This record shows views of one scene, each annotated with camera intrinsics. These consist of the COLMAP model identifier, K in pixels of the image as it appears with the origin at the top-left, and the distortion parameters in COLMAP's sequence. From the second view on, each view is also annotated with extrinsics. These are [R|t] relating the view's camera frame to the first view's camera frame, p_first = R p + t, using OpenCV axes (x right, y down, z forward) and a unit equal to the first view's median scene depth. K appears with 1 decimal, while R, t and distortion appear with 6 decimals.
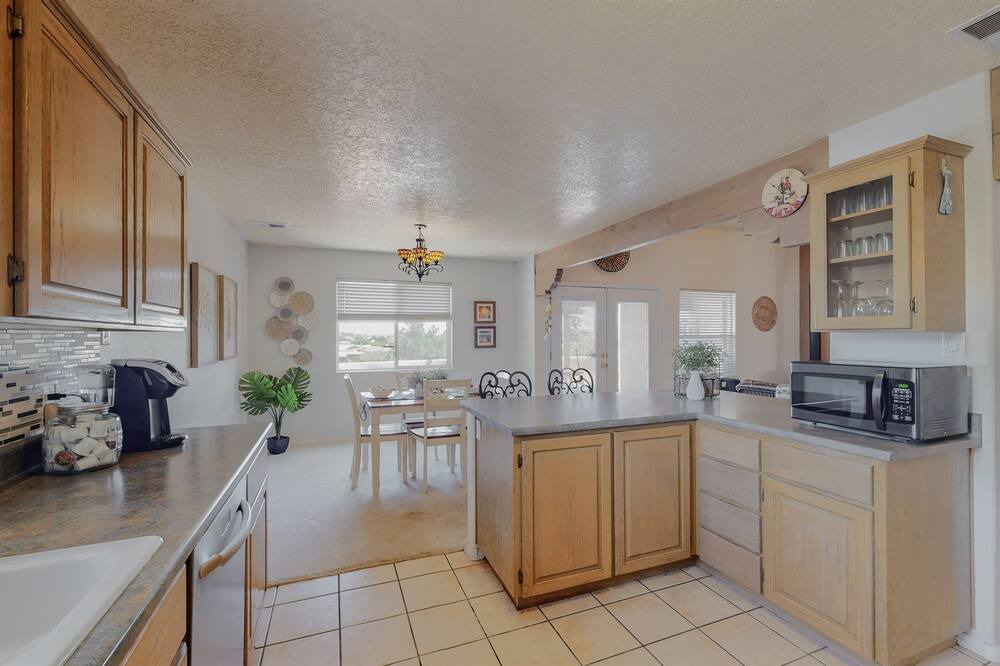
lens RADIAL K [[406.2, 0, 498.3], [0, 406.2, 336.3], [0, 0, 1]] dist [-0.002957, -0.000057]
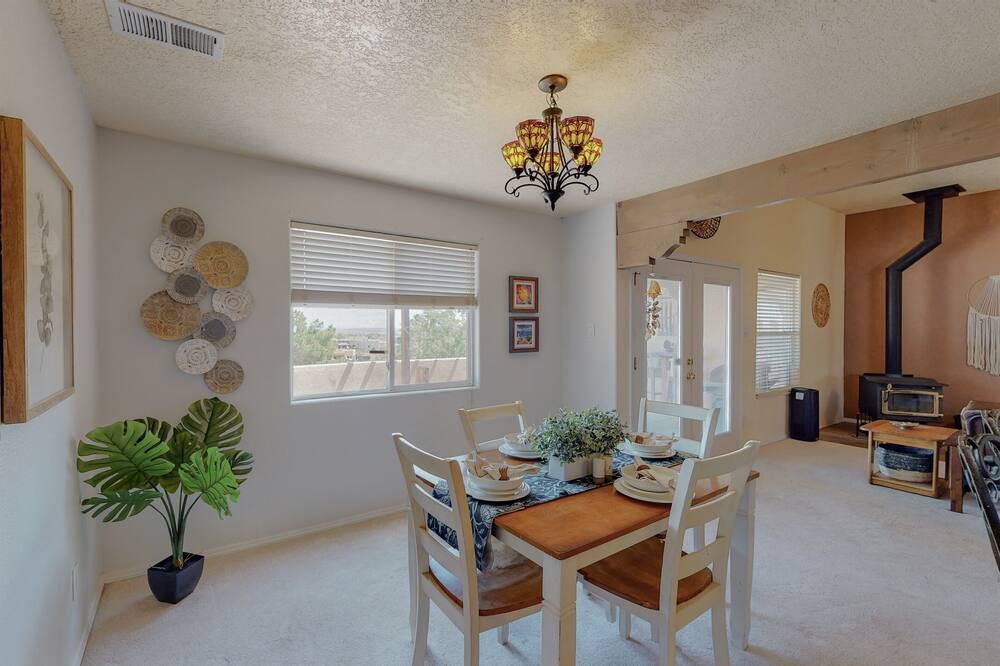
lens RADIAL K [[423.4, 0, 460.3], [0, 423.4, 335.9], [0, 0, 1]] dist [0.002169, 0.000436]
pose [[0.981990, -0.001754, 0.188923, -0.285610], [-0.000100, 0.999952, 0.009804, -0.002661], [-0.188931, -0.009647, 0.981943, 0.427401]]
